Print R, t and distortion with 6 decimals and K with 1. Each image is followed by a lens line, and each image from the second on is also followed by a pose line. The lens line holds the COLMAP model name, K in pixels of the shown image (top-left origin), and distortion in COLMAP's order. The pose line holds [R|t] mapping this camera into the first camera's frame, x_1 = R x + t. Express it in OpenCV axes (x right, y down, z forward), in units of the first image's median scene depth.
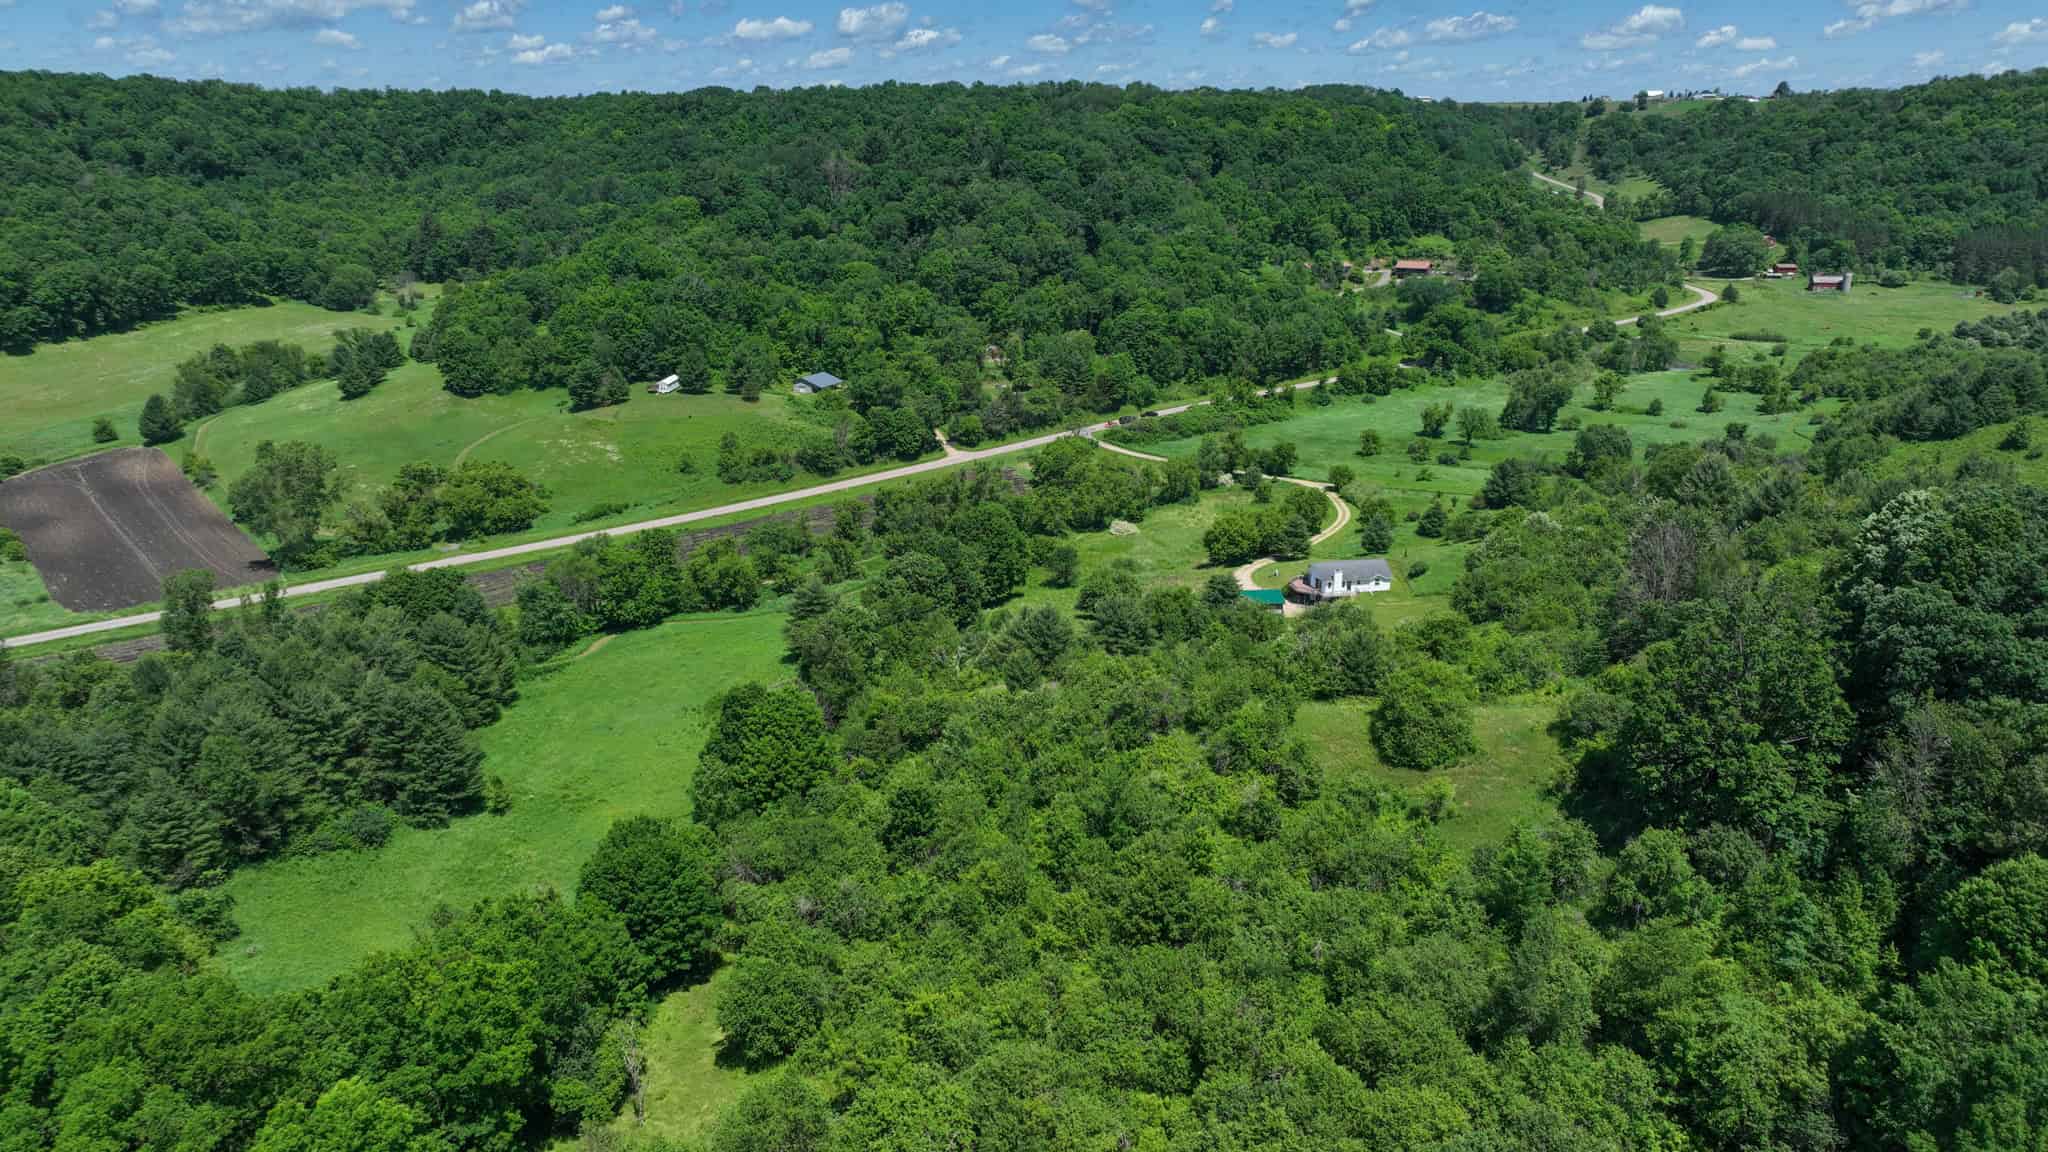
lens RADIAL K [[1435.7, 0, 1026.3], [0, 1435.7, 572.3], [0, 0, 1]] dist [-0.005328, 0.025706]
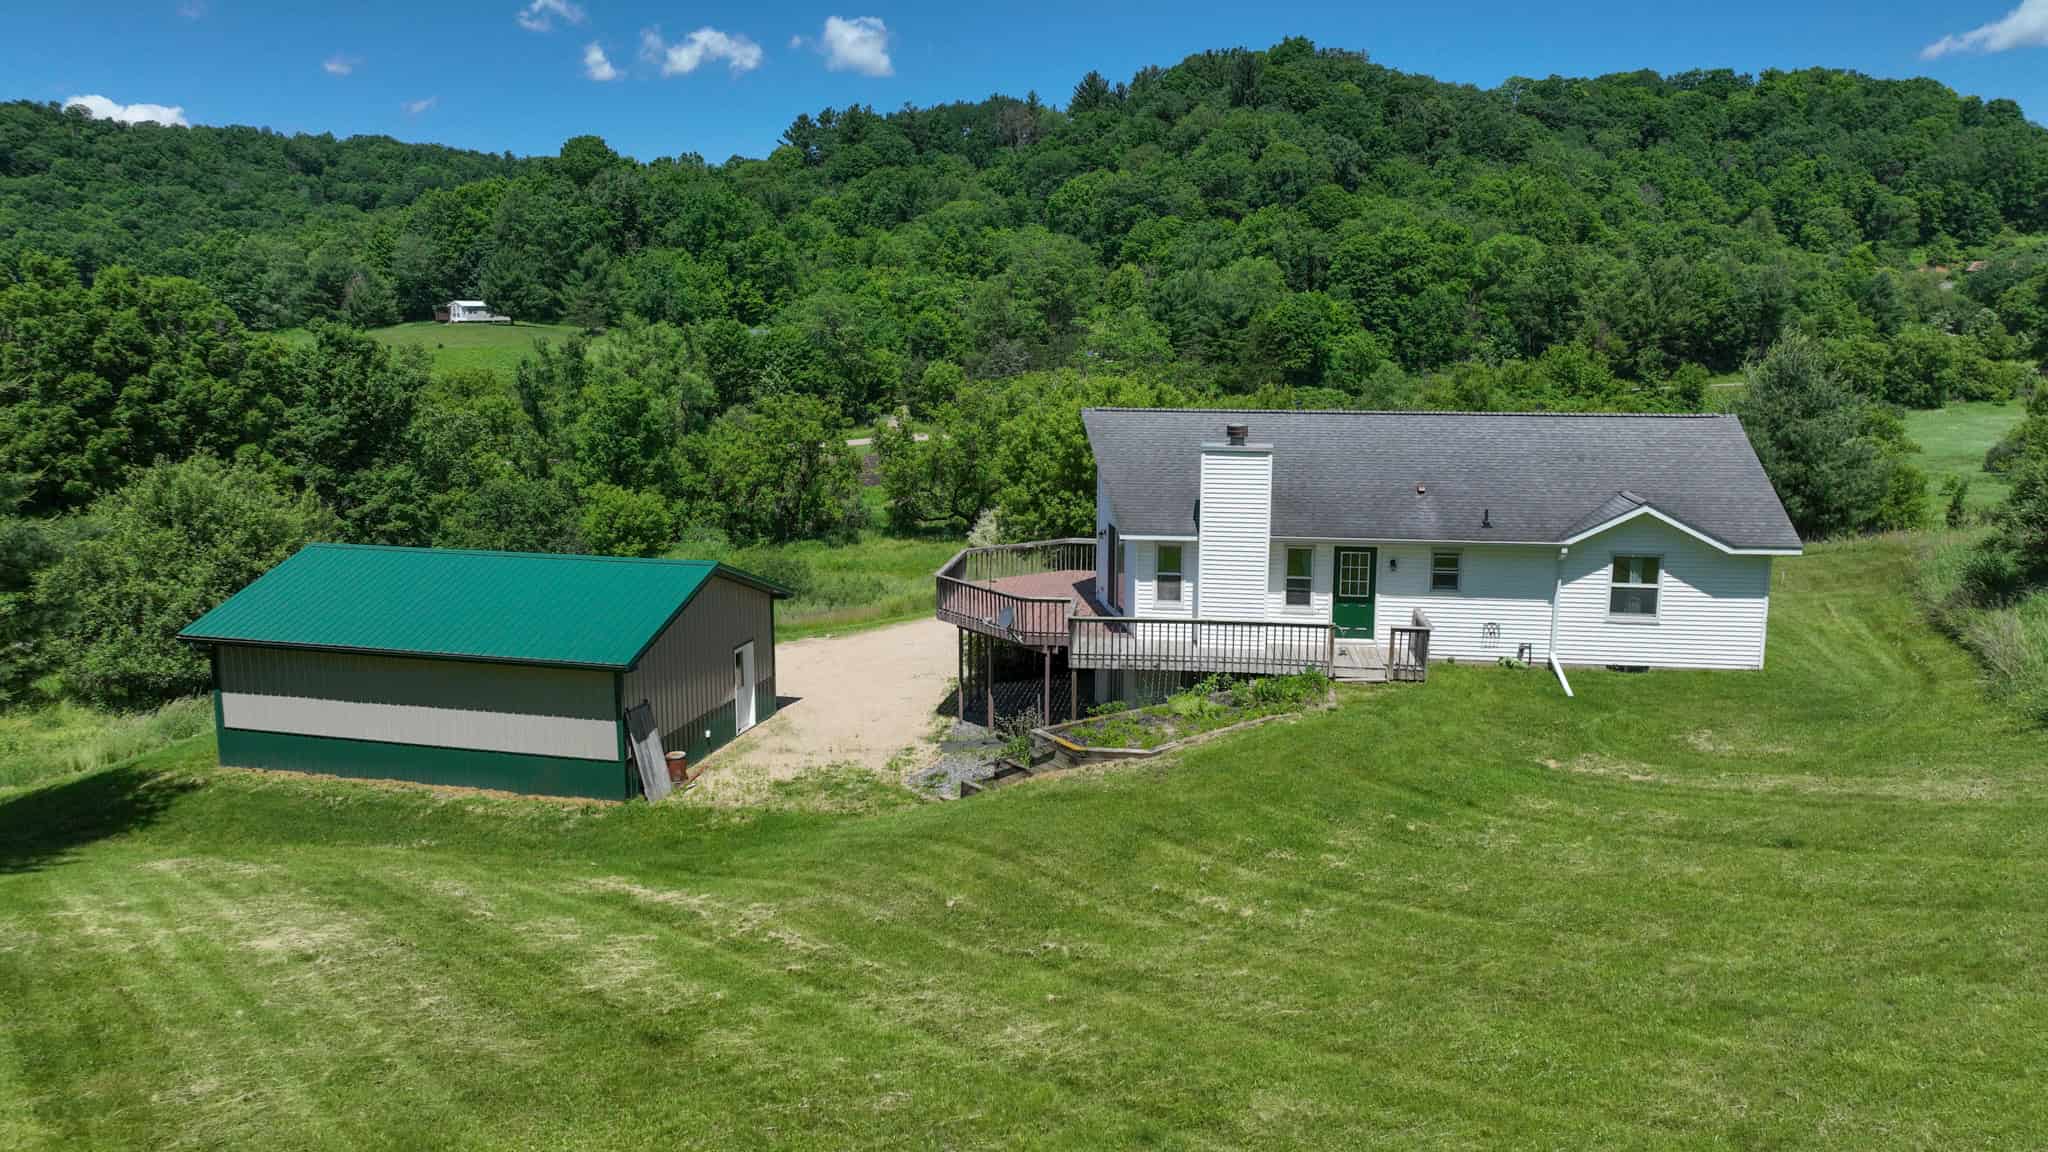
lens RADIAL K [[1435.7, 0, 1029.5], [0, 1435.7, 580.1], [0, 0, 1]] dist [-0.005328, 0.025706]
pose [[0.944633, 0.063388, -0.321949, 0.130361], [-0.104392, 0.988241, -0.111724, 0.012938], [0.311081, 0.139147, 0.940142, 0.487777]]
